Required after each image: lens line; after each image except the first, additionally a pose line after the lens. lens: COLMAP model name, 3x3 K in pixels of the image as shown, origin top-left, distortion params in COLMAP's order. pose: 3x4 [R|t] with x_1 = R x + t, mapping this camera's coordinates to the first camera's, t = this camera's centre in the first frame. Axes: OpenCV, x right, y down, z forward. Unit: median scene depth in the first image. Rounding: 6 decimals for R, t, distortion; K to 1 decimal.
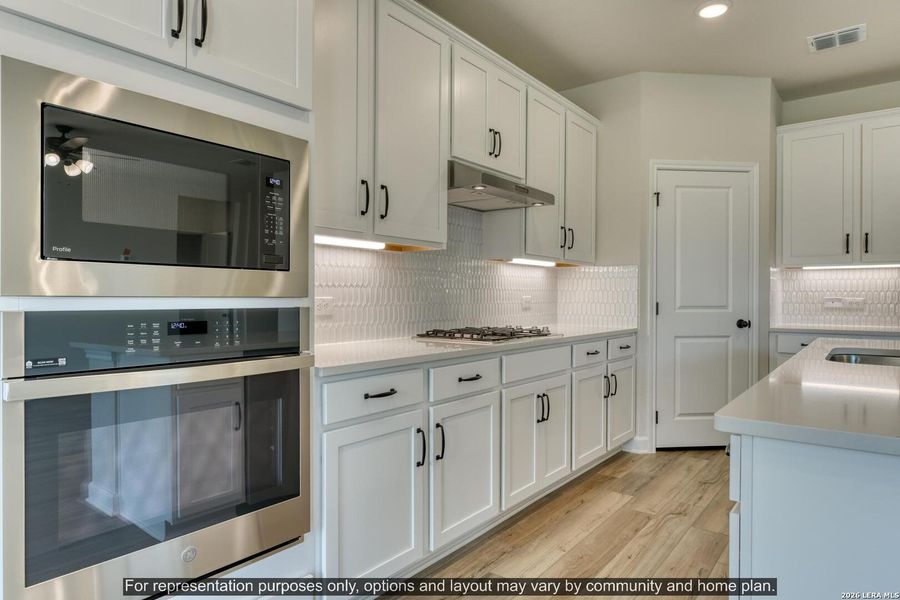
lens RADIAL K [[549.9, 0, 448.7], [0, 549.9, 296.7], [0, 0, 1]] dist [0.002709, 0.000415]
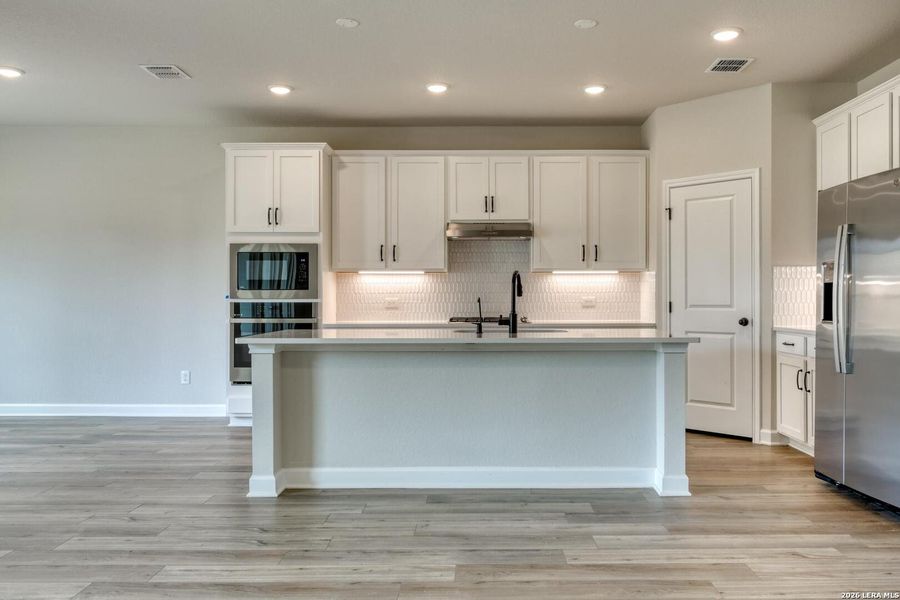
lens RADIAL K [[720.2, 0, 487.2], [0, 720.2, 302.1], [0, 0, 1]] dist [0.000512, 0.000654]
pose [[0.617435, -0.000081, -0.786622, 1.531035], [0.004035, 0.999987, 0.003065, 0.004962], [0.786611, -0.005066, 0.617428, -0.285506]]
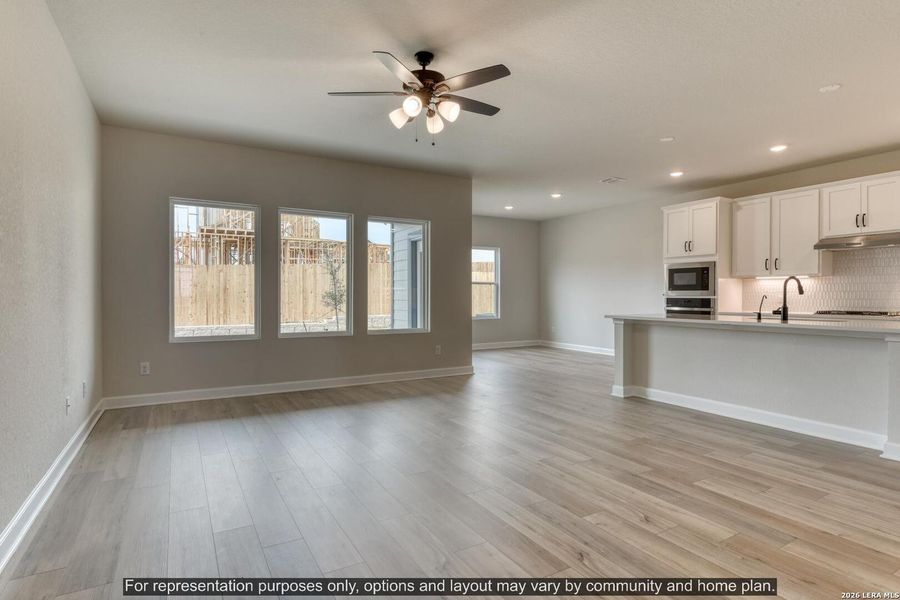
lens RADIAL K [[473.1, 0, 450.0], [0, 473.1, 300.0], [0, 0, 1]] dist [0.001055, 0.000016]
pose [[-0.372360, 0.004075, -0.928079, 1.977328], [-0.002920, 0.999980, 0.005562, 0.009210], [0.928084, 0.004781, -0.372341, 0.210161]]
